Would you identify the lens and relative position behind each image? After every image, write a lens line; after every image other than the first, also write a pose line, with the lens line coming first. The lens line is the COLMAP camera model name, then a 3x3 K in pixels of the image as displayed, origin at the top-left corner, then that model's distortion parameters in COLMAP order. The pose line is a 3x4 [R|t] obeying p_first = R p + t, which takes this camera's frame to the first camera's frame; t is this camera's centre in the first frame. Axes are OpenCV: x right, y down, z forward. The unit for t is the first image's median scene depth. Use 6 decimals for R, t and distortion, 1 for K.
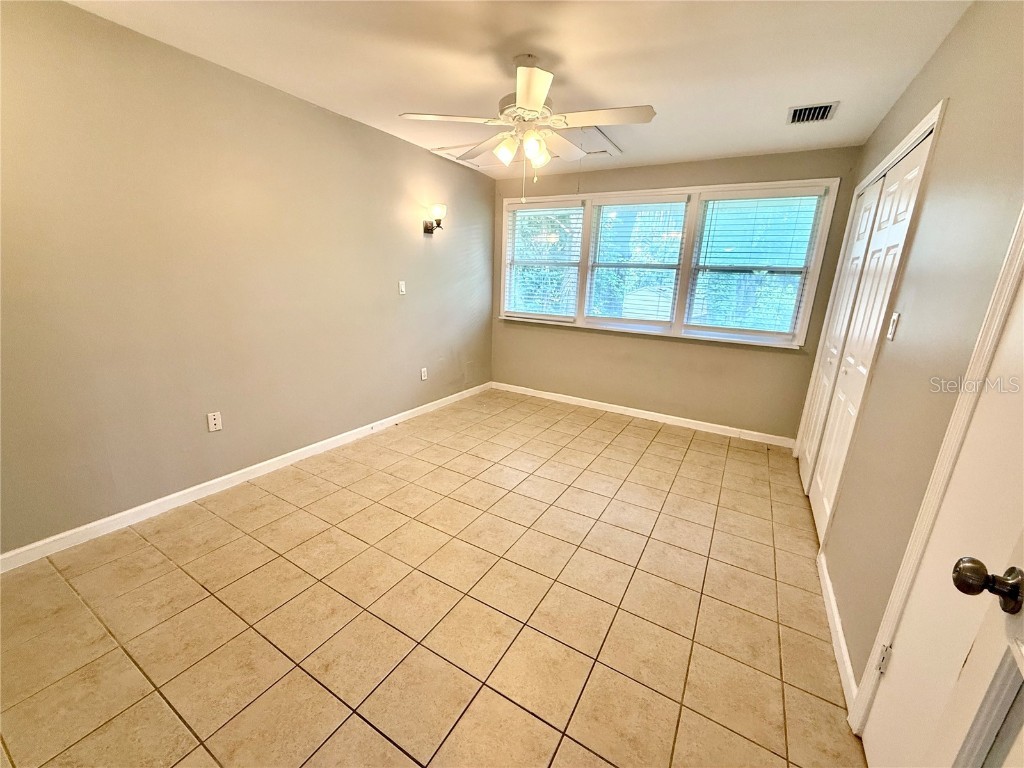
lens RADIAL K [[408.3, 0, 508.0], [0, 408.3, 385.0], [0, 0, 1]] dist [0.000375, -0.000271]
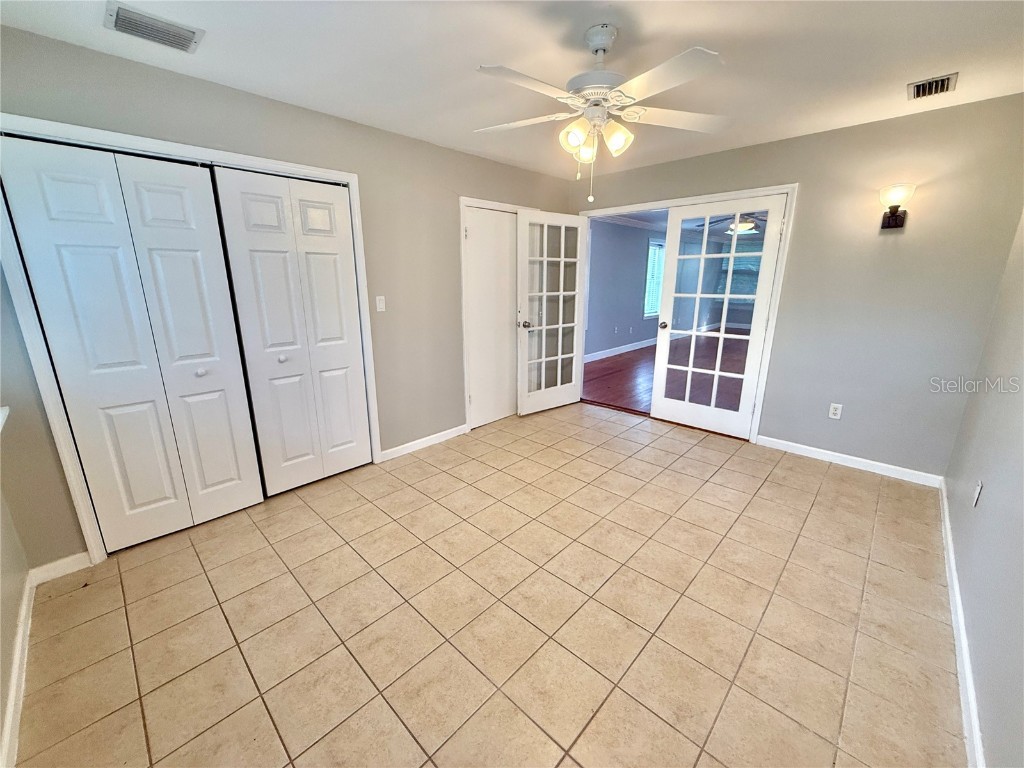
lens RADIAL K [[408.3, 0, 508.0], [0, 408.3, 385.0], [0, 0, 1]] dist [0.000375, -0.000271]
pose [[-0.973186, -0.092392, 0.210648, -0.006044], [0.025646, 0.866492, 0.498532, -0.346886], [-0.228585, 0.490566, -0.840889, 1.240382]]
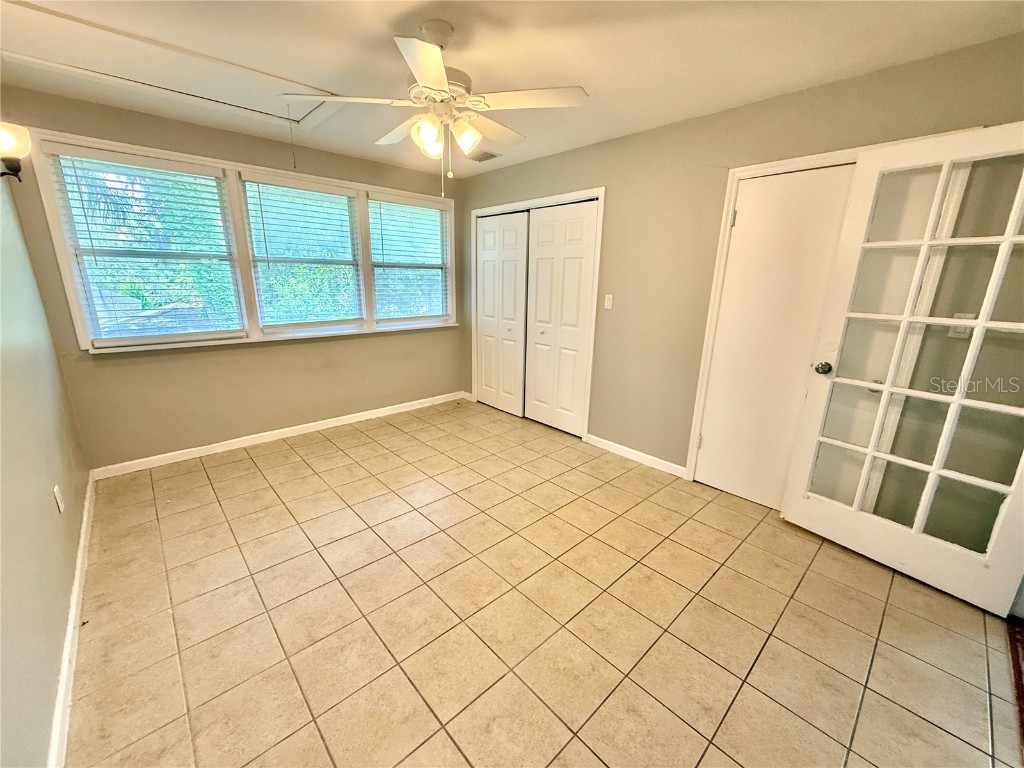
lens RADIAL K [[408.3, 0, 508.0], [0, 408.3, 385.0], [0, 0, 1]] dist [0.000375, -0.000271]
pose [[0.286434, -0.278784, 0.916643, -0.519403], [0.243014, 0.946583, 0.211953, -0.143595], [-0.926768, 0.162046, 0.338882, 0.411993]]
